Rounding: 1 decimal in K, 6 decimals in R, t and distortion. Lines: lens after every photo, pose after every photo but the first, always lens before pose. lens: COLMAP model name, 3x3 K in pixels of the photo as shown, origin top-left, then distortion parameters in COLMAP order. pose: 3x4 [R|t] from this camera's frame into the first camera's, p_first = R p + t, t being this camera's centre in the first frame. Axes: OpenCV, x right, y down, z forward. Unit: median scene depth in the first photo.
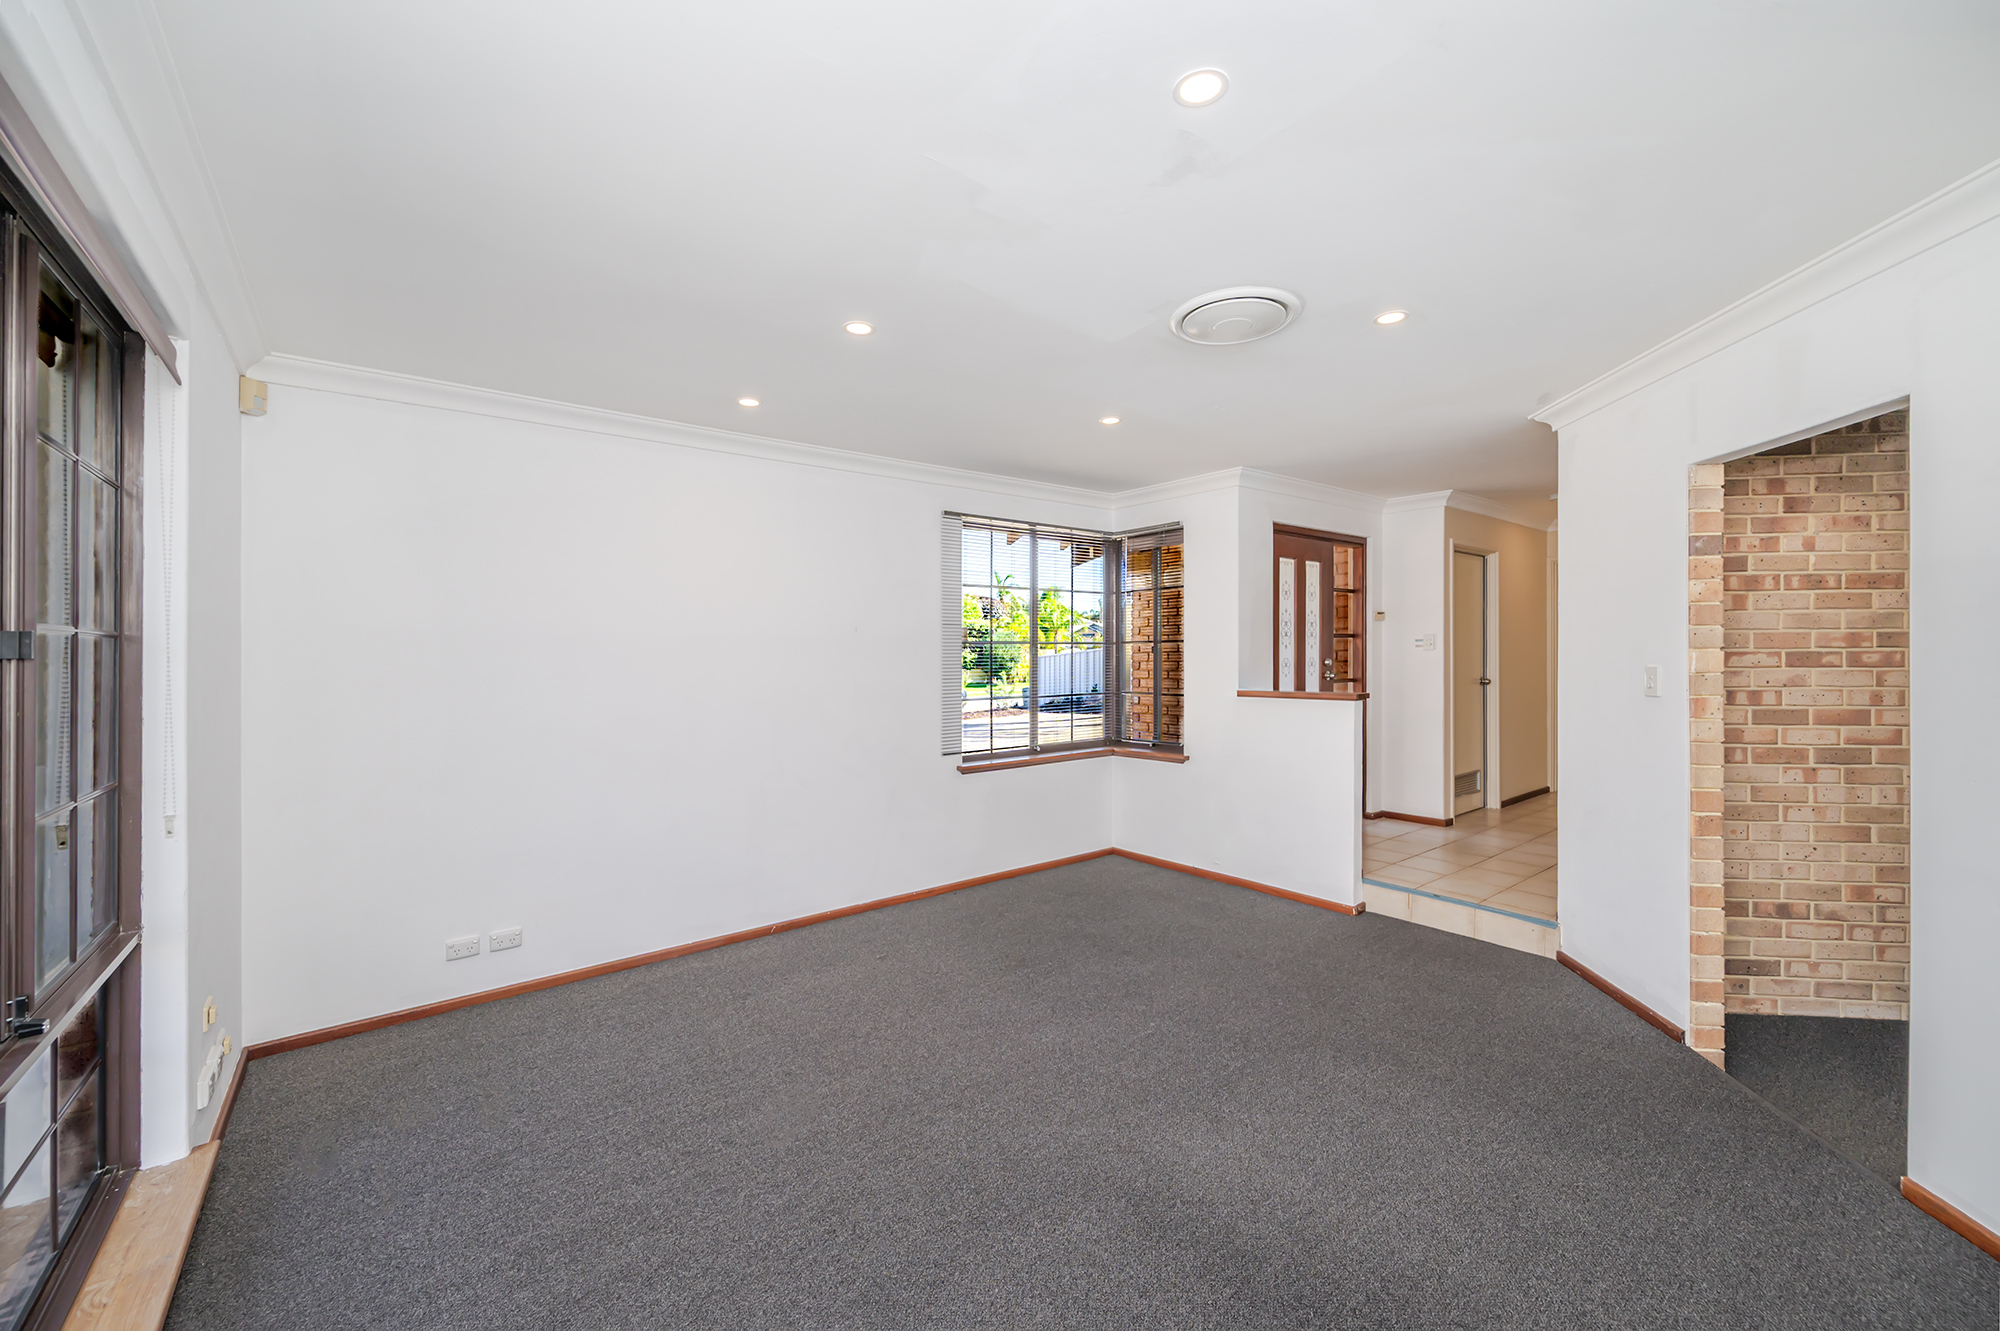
lens RADIAL K [[791.0, 0, 1000.0], [0, 791.0, 665.5], [0, 0, 1]] dist [0.000808, 0.000124]
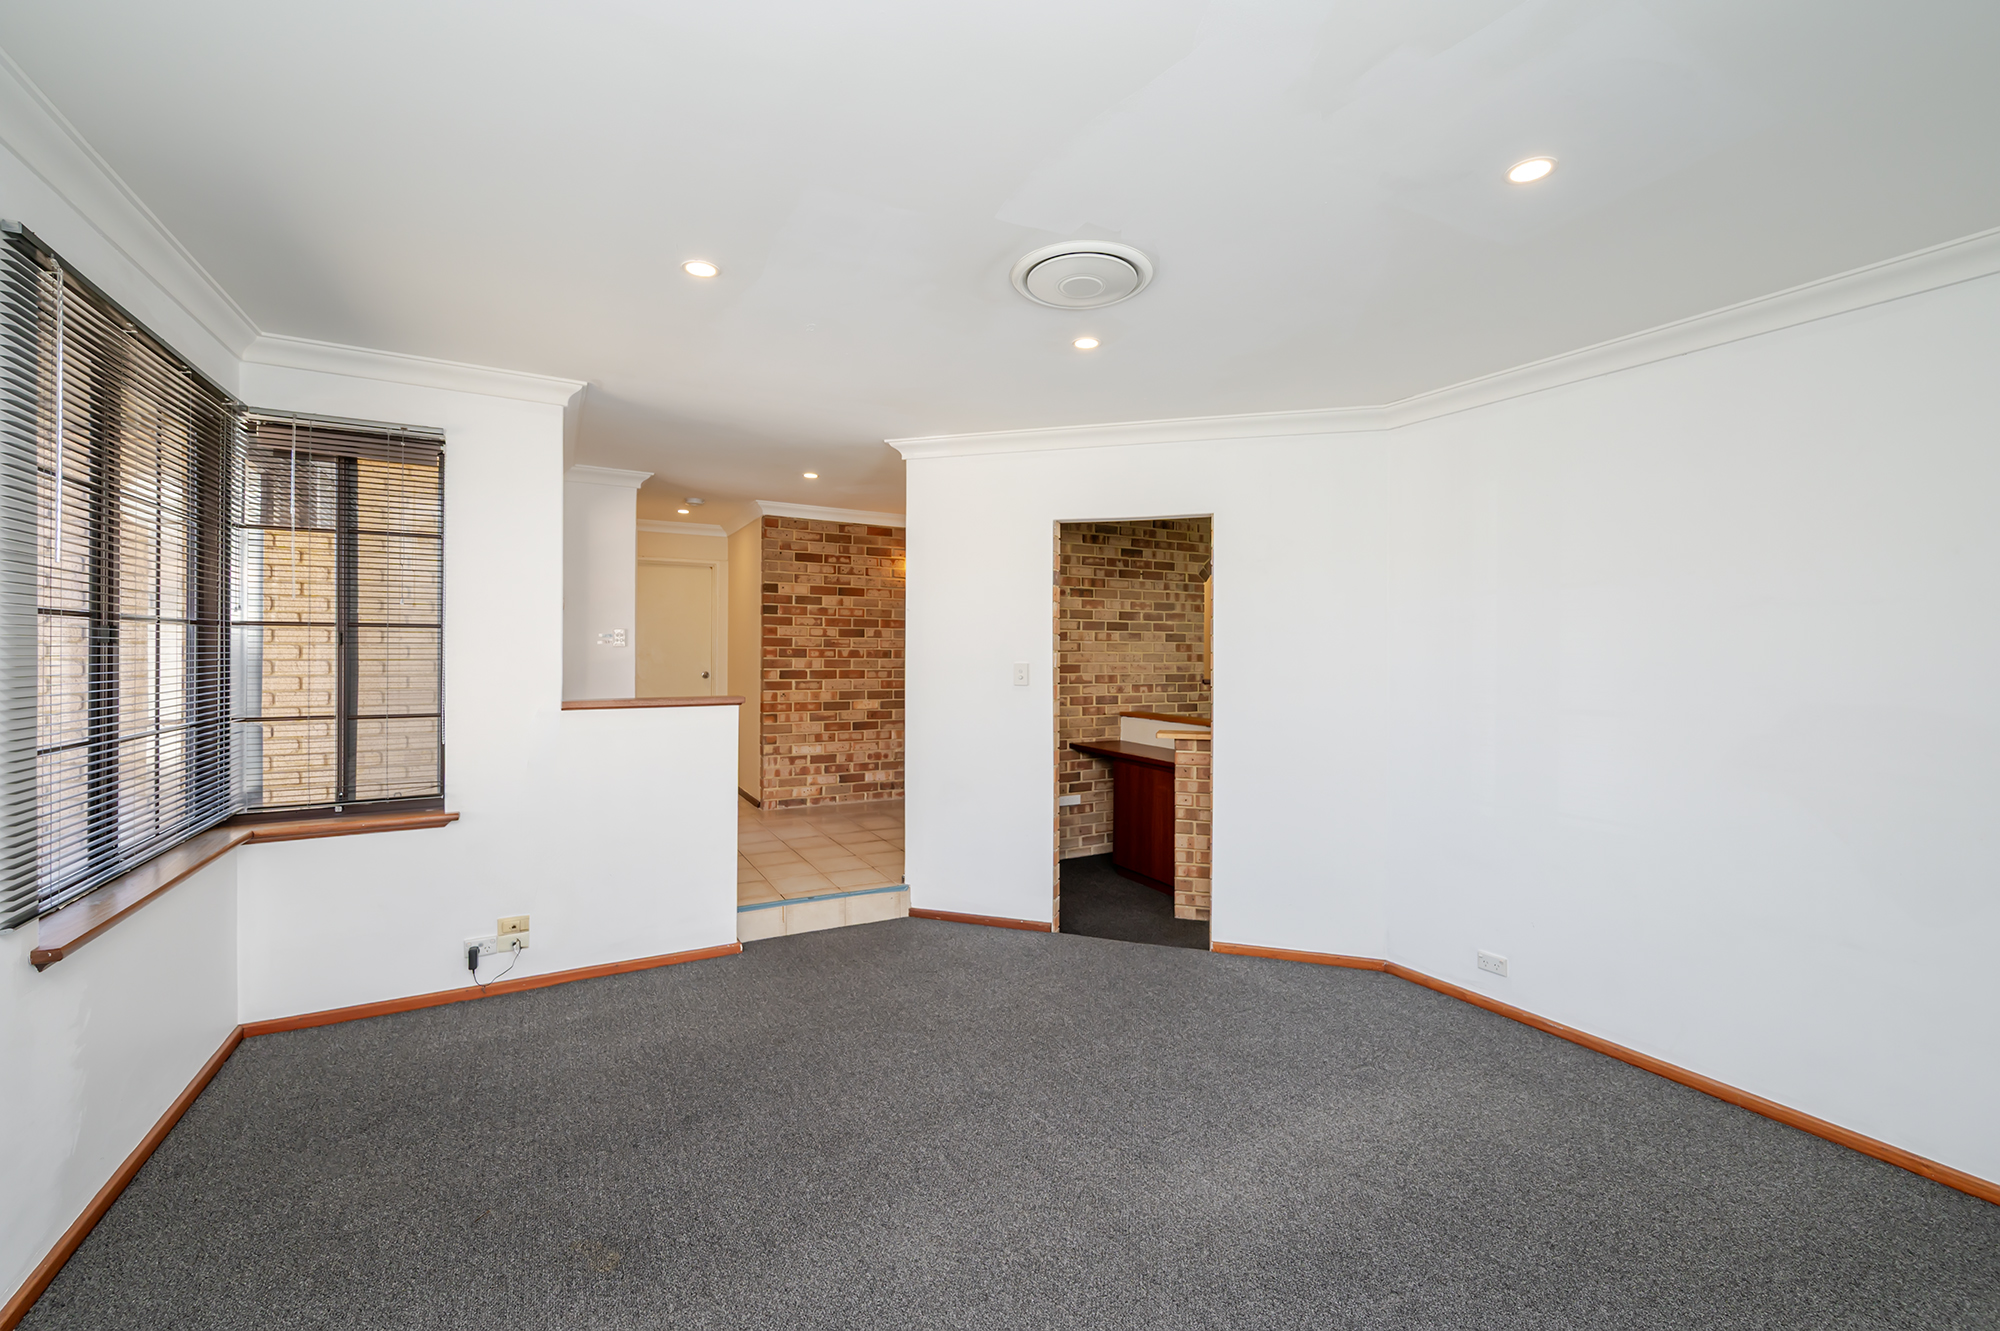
lens RADIAL K [[816.0, 0, 1000.0], [0, 816.0, 665.5], [0, 0, 1]] dist [0.000079, -0.000015]
pose [[0.165015, -0.006010, 0.986273, -0.502900], [0.008732, 0.999951, 0.004632, -0.000874], [-0.986252, 0.007848, 0.165059, 0.739868]]
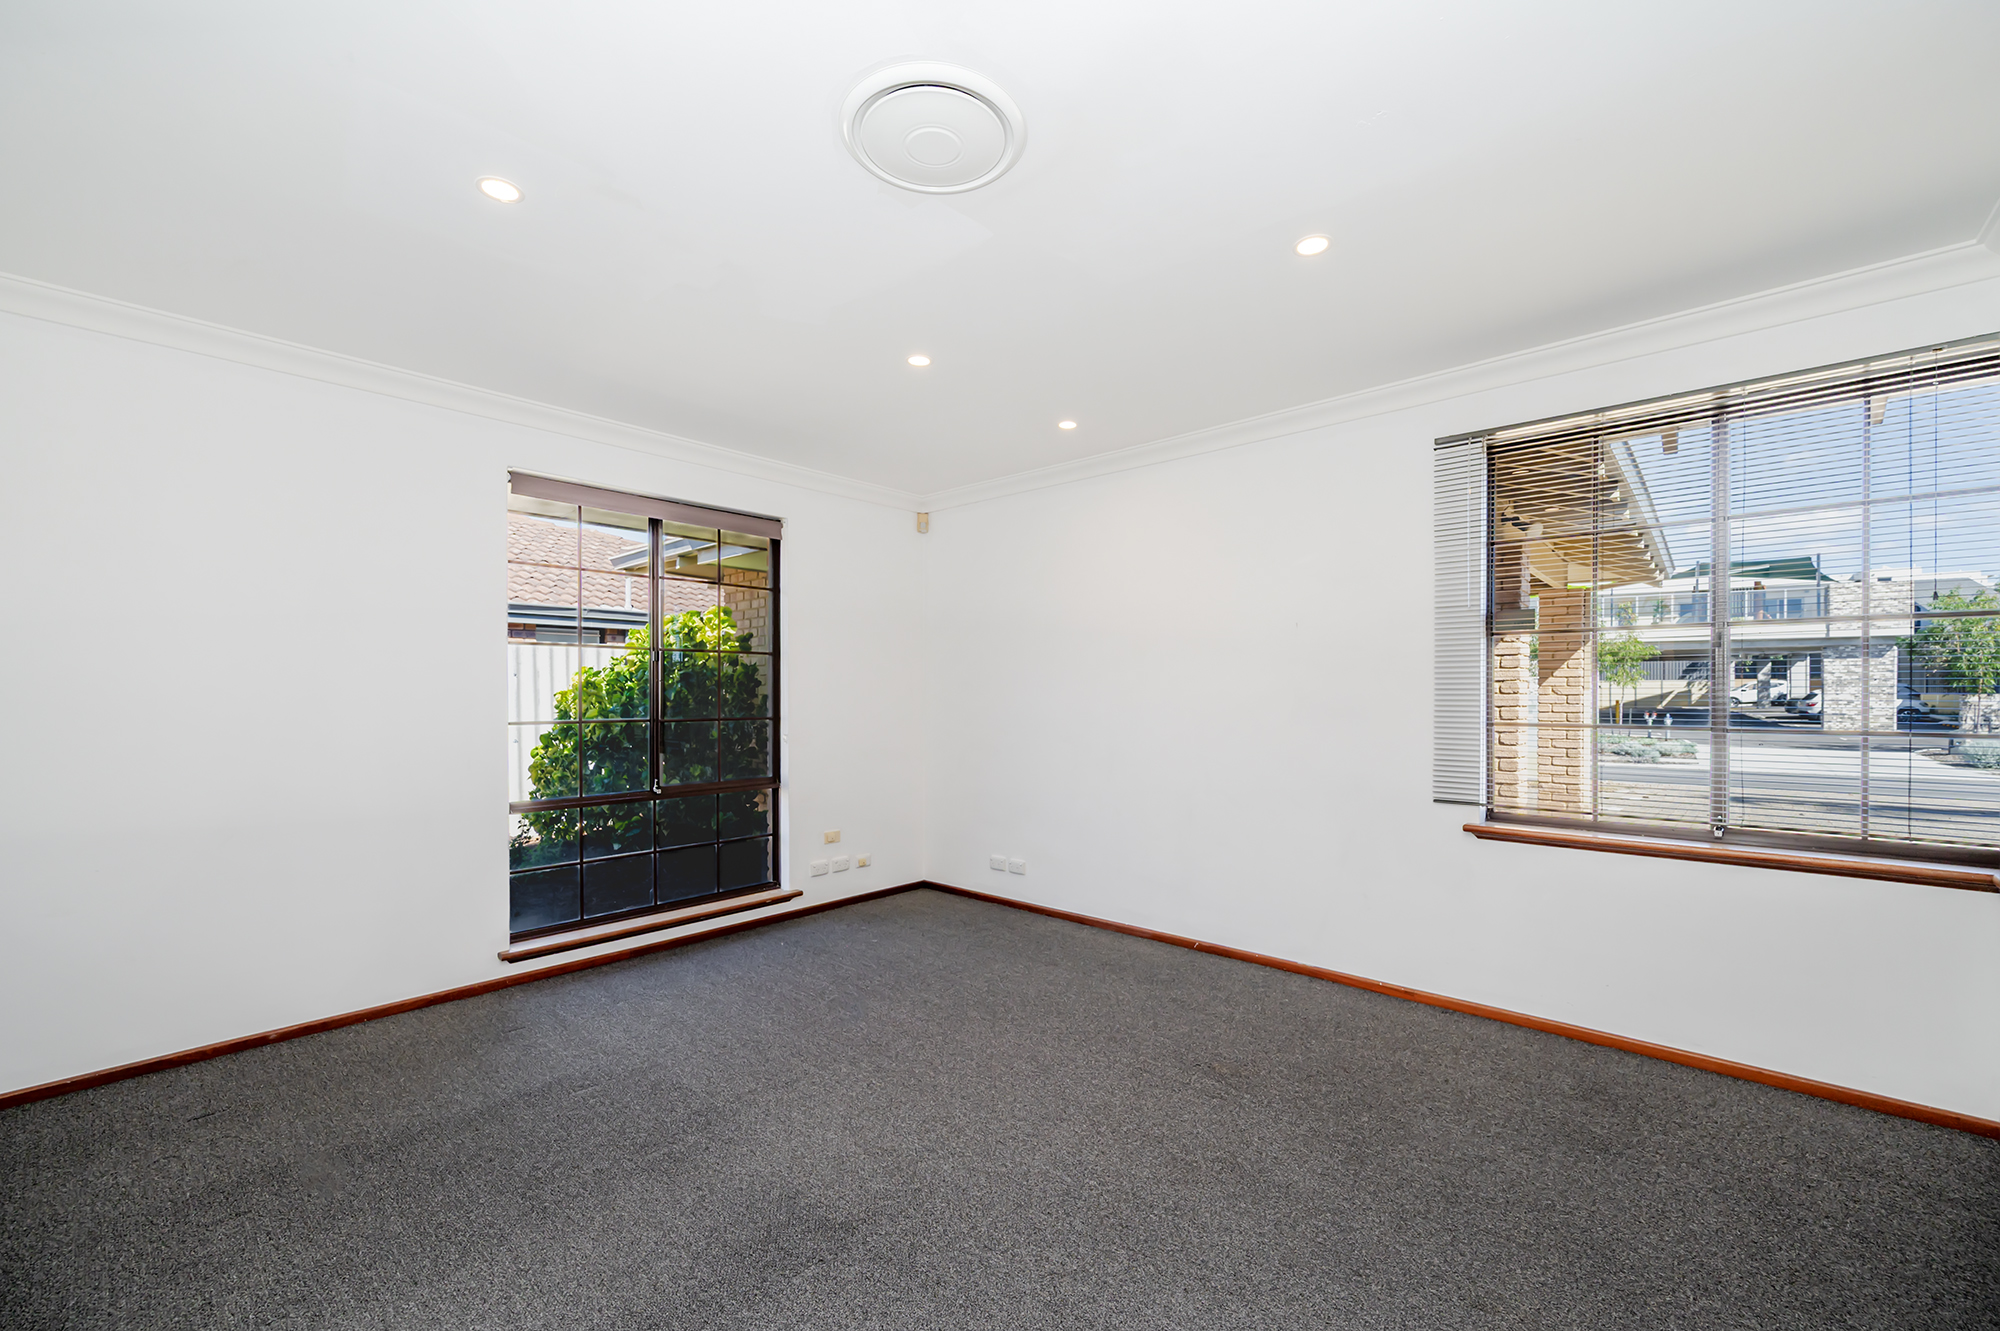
lens RADIAL K [[807.6, 0, 994.8], [0, 807.6, 682.0], [0, 0, 1]] dist [0.000939, 0.000121]
pose [[0.162959, 0.005295, -0.986619, 0.754577], [-0.005261, 0.999976, 0.004498, 0.013774], [0.986619, 0.004458, 0.162983, 0.711058]]
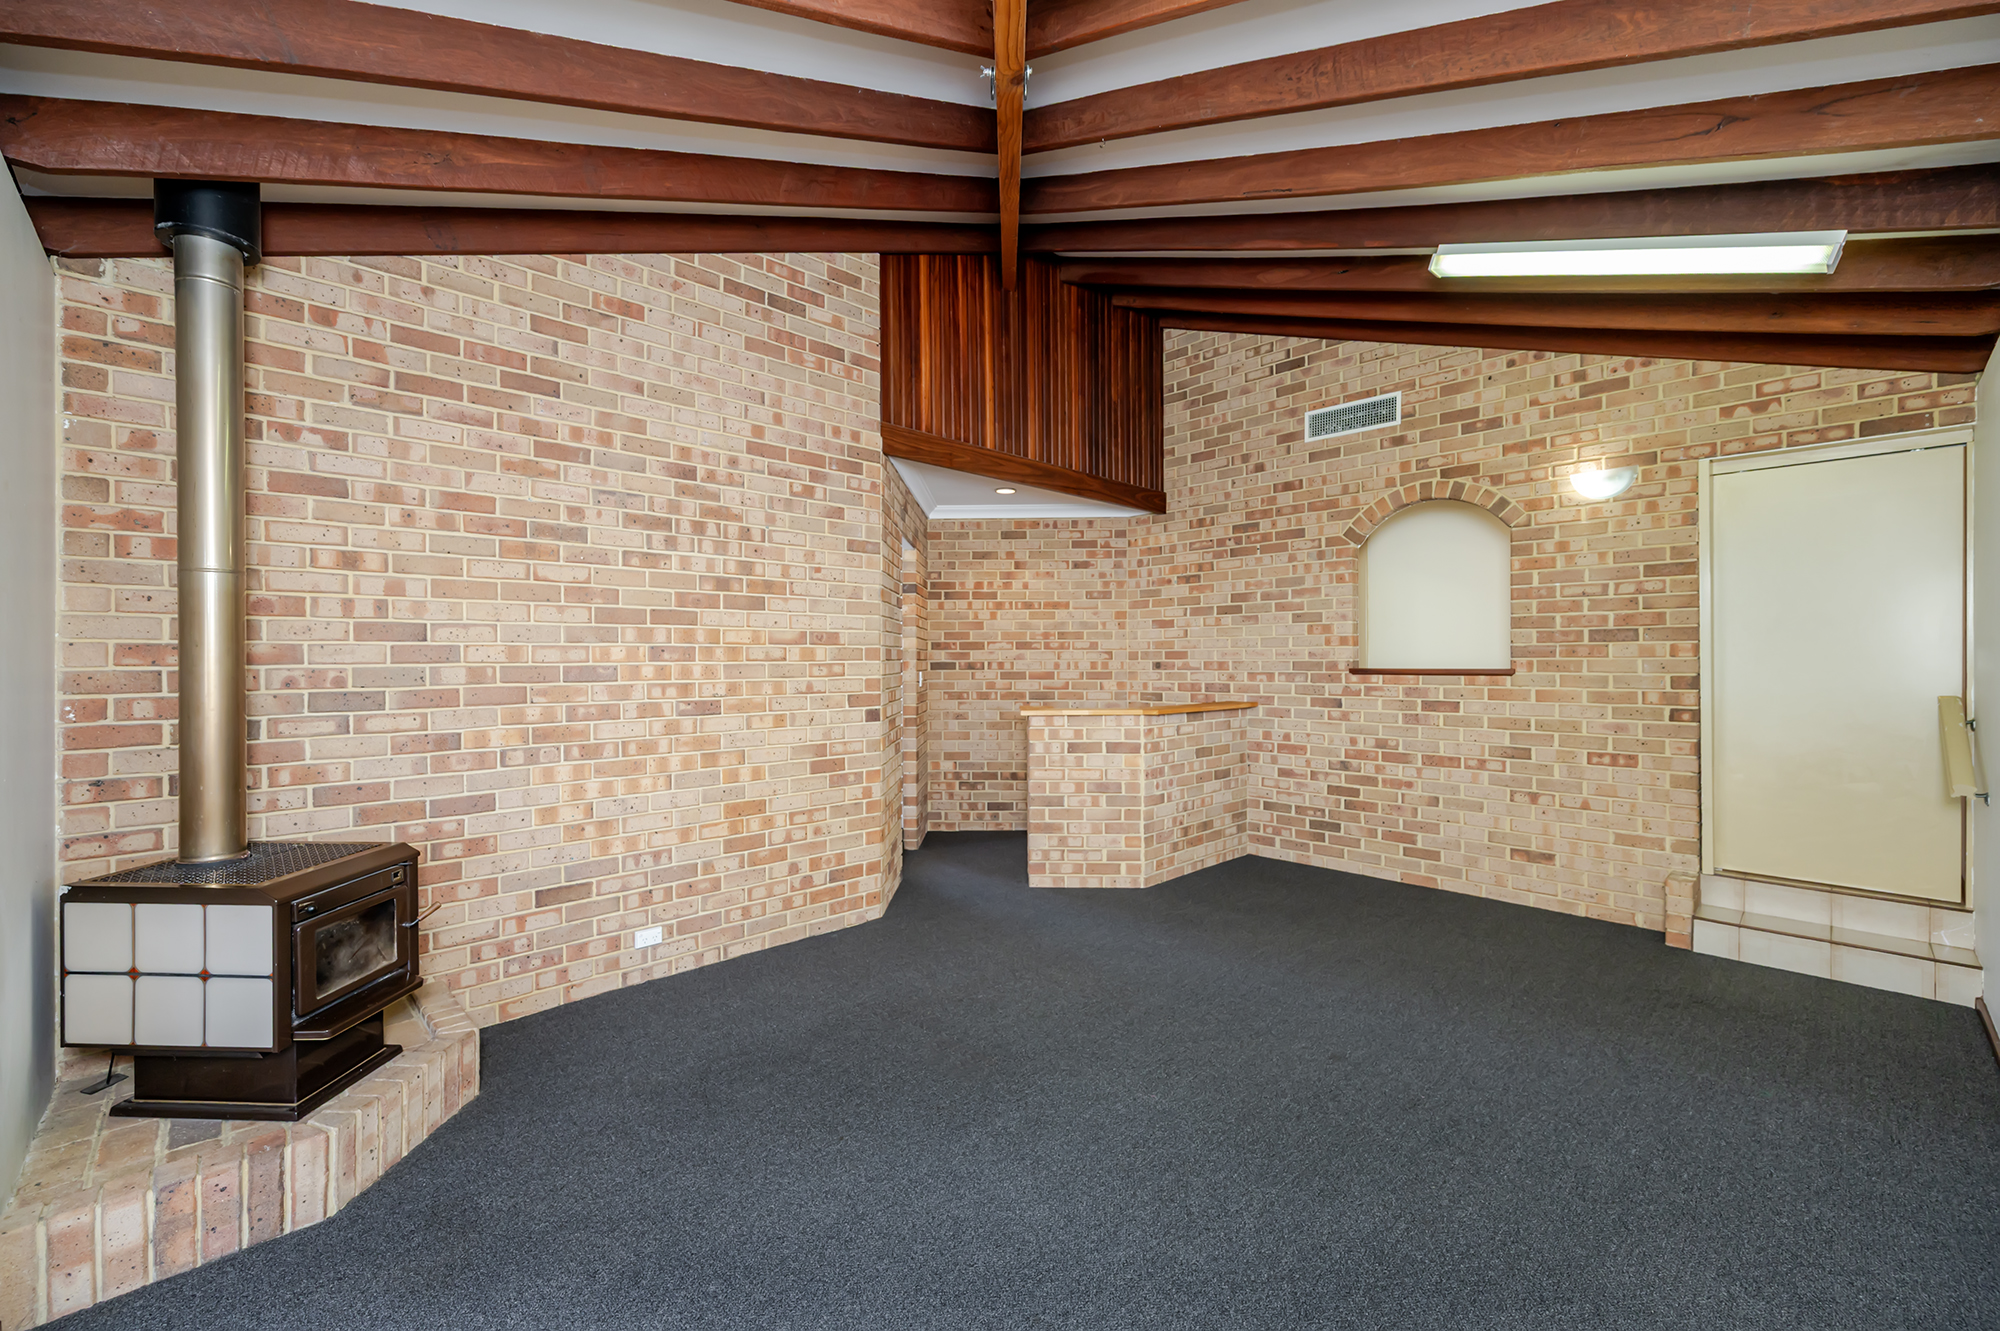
lens RADIAL K [[807.6, 0, 994.8], [0, 807.6, 682.0], [0, 0, 1]] dist [0.000939, 0.000121]
pose [[0.995415, 0.001222, 0.095640, 0.756133], [-0.002239, 0.999942, 0.010519, 0.060504], [-0.095622, -0.010685, 0.995360, -0.947107]]
